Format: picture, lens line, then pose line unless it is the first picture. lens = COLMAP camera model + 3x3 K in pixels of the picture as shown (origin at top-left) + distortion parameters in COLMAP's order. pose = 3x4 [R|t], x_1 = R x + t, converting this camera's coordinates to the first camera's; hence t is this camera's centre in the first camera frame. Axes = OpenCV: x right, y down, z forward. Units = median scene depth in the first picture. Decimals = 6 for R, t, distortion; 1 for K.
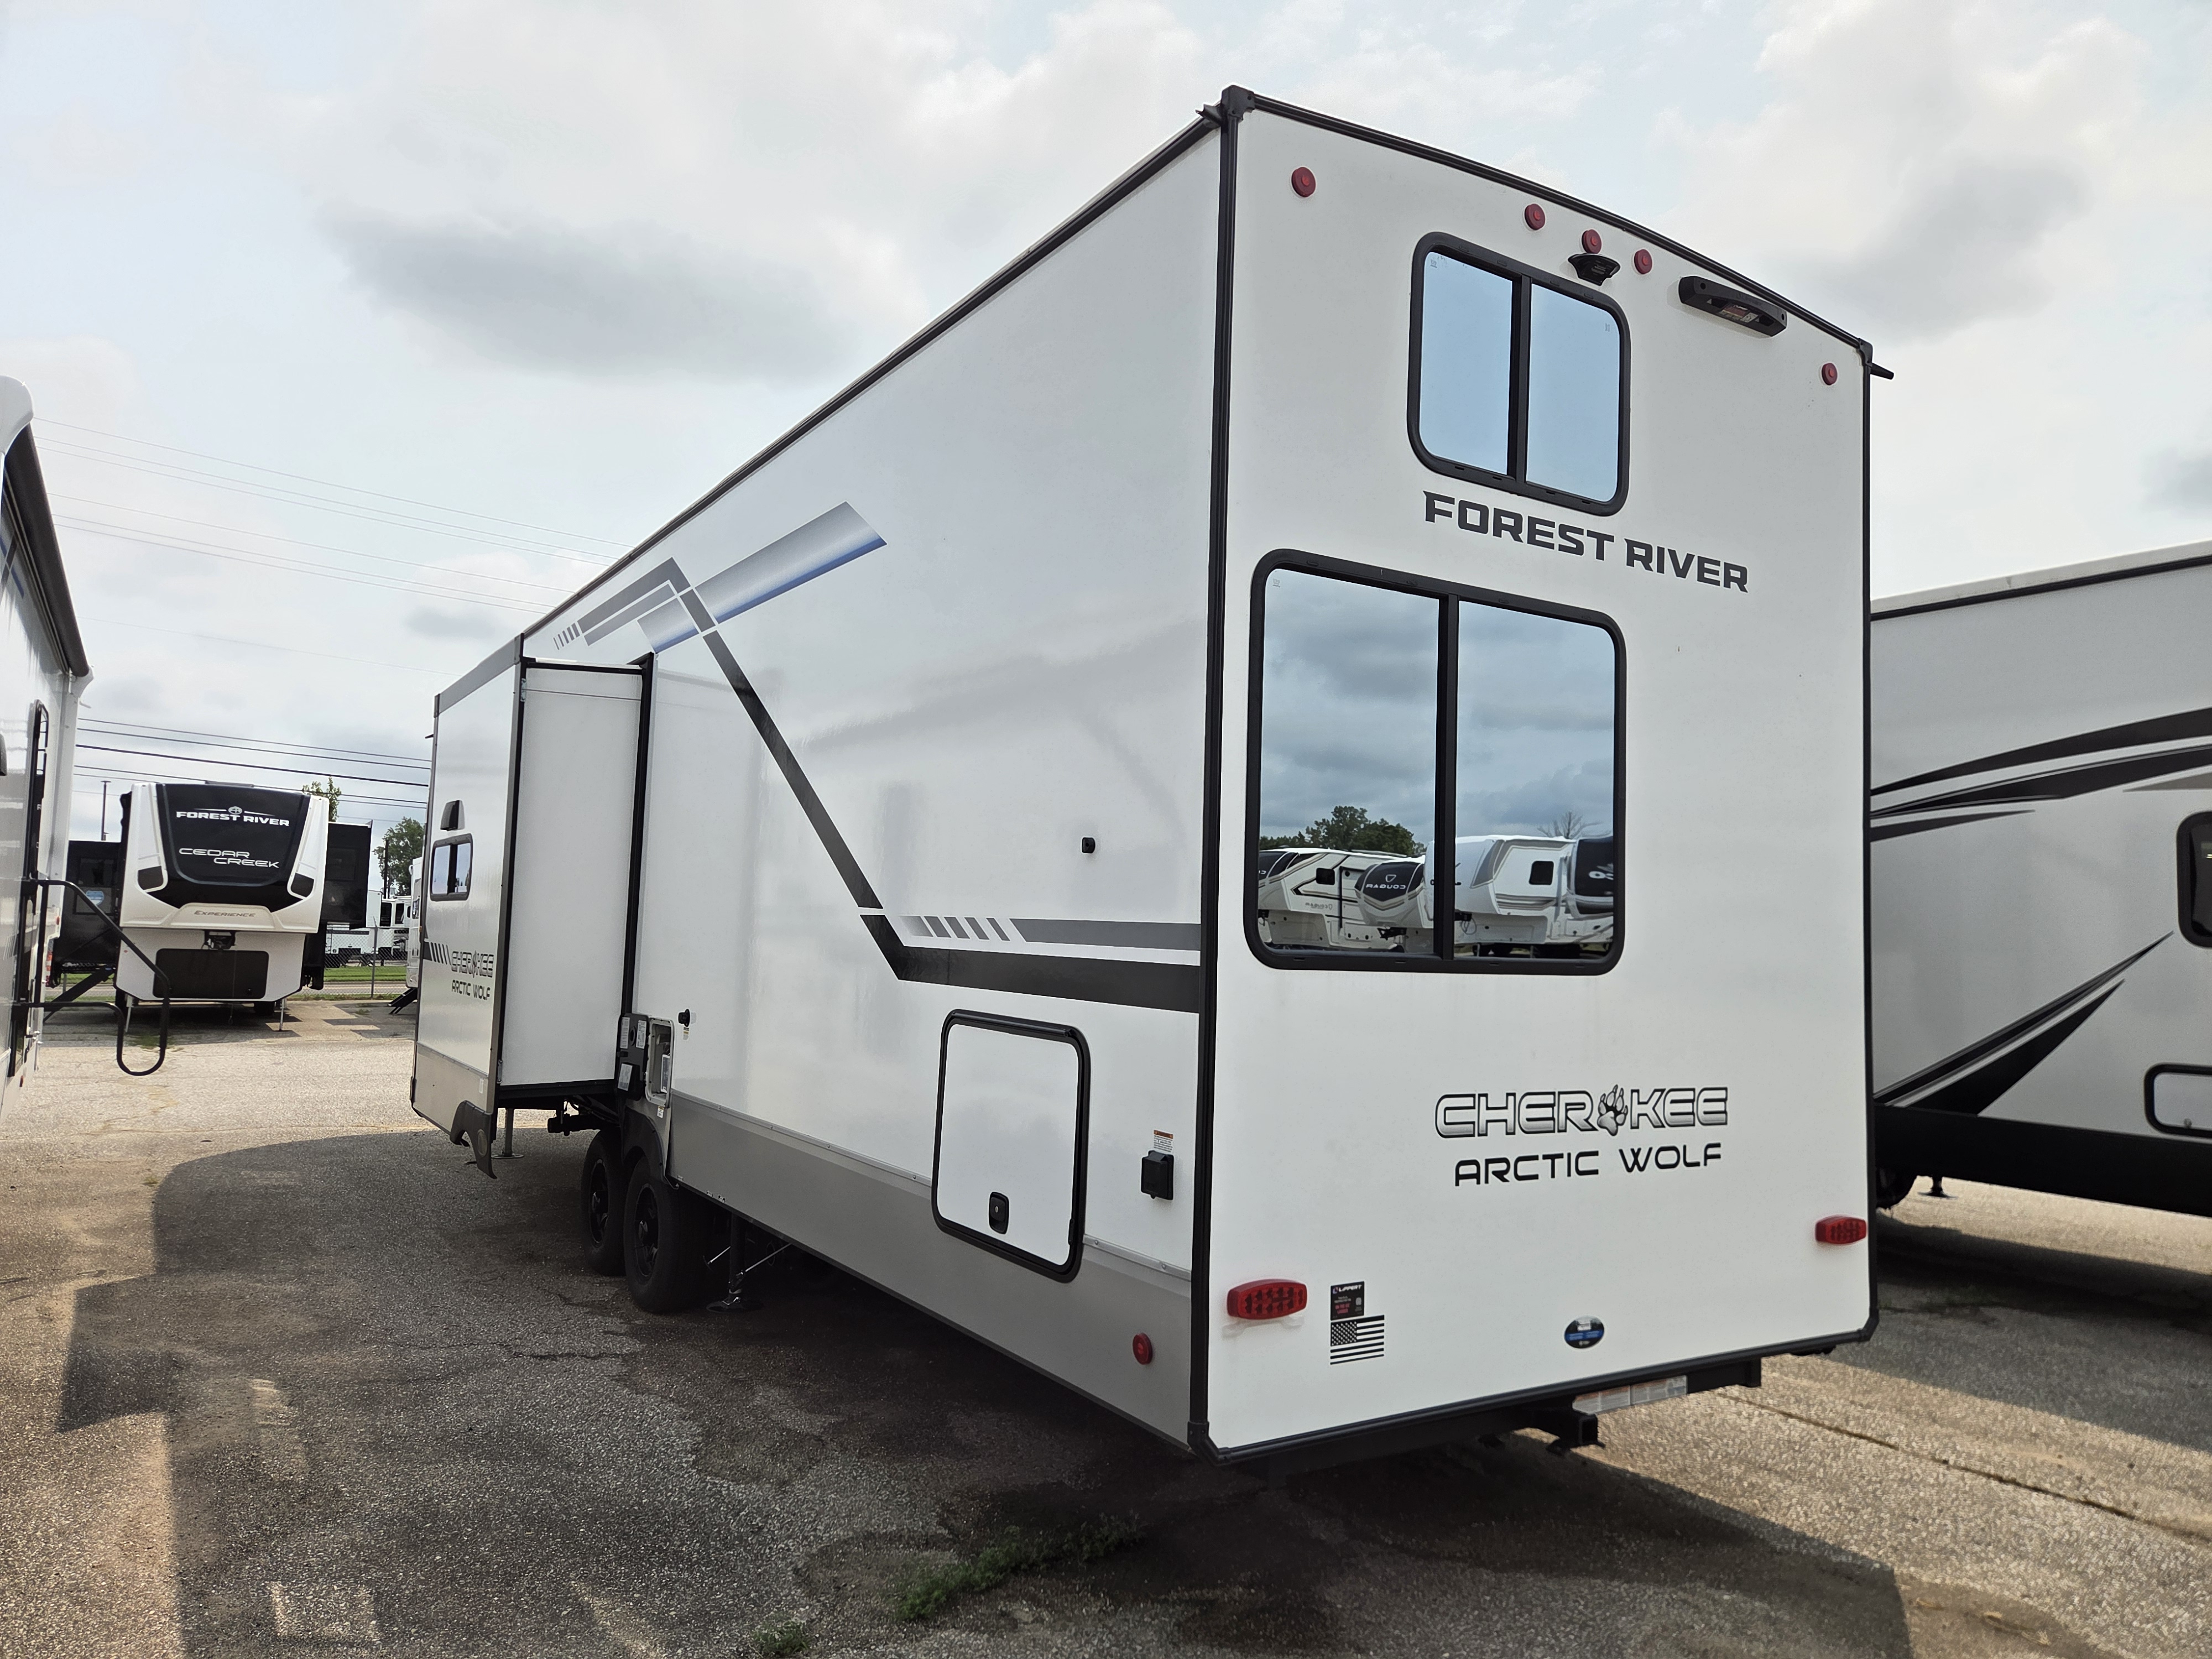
lens RADIAL K [[1491.9, 0, 1092.4], [0, 1491.9, 828.8], [0, 0, 1]] dist [0.058679, -0.024257]
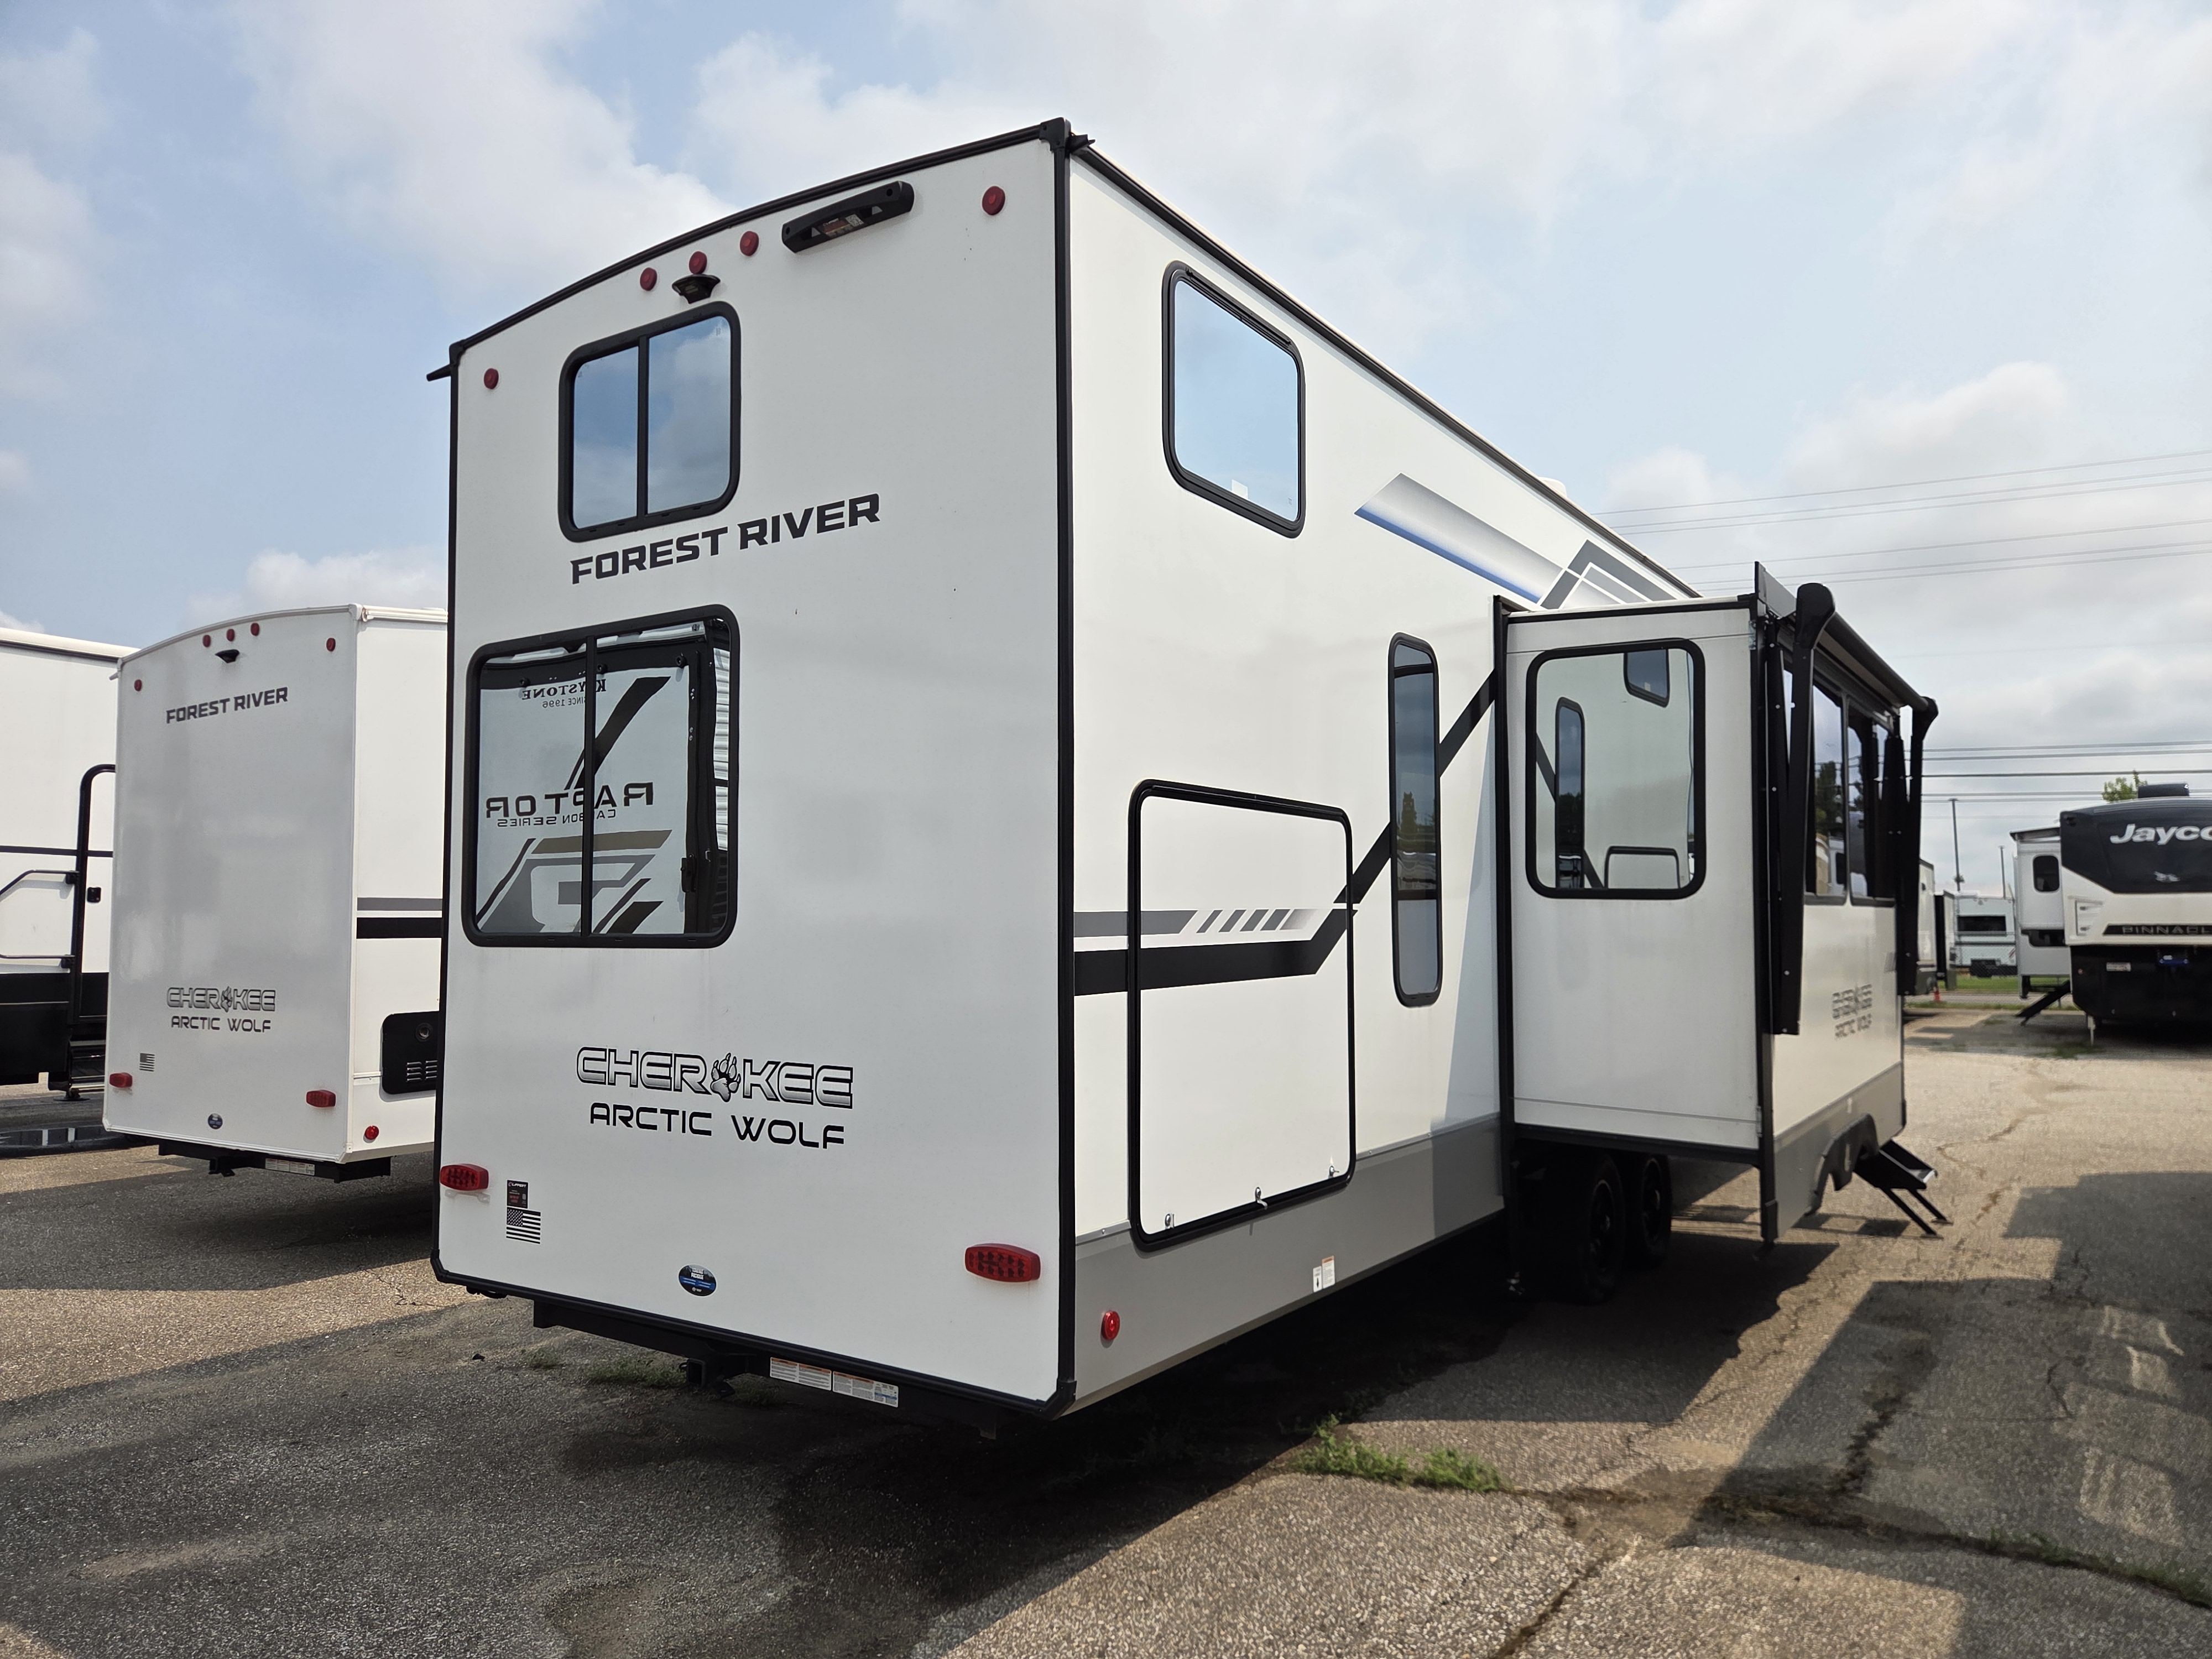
lens RADIAL K [[1491.9, 0, 1097.9], [0, 1491.9, 832.4], [0, 0, 1]] dist [0.058679, -0.024257]
pose [[0.394959, -0.086123, -0.914653, 1.416056], [0.079935, 0.995042, -0.059175, 0.100584], [0.915215, -0.049741, 0.399885, 0.830532]]
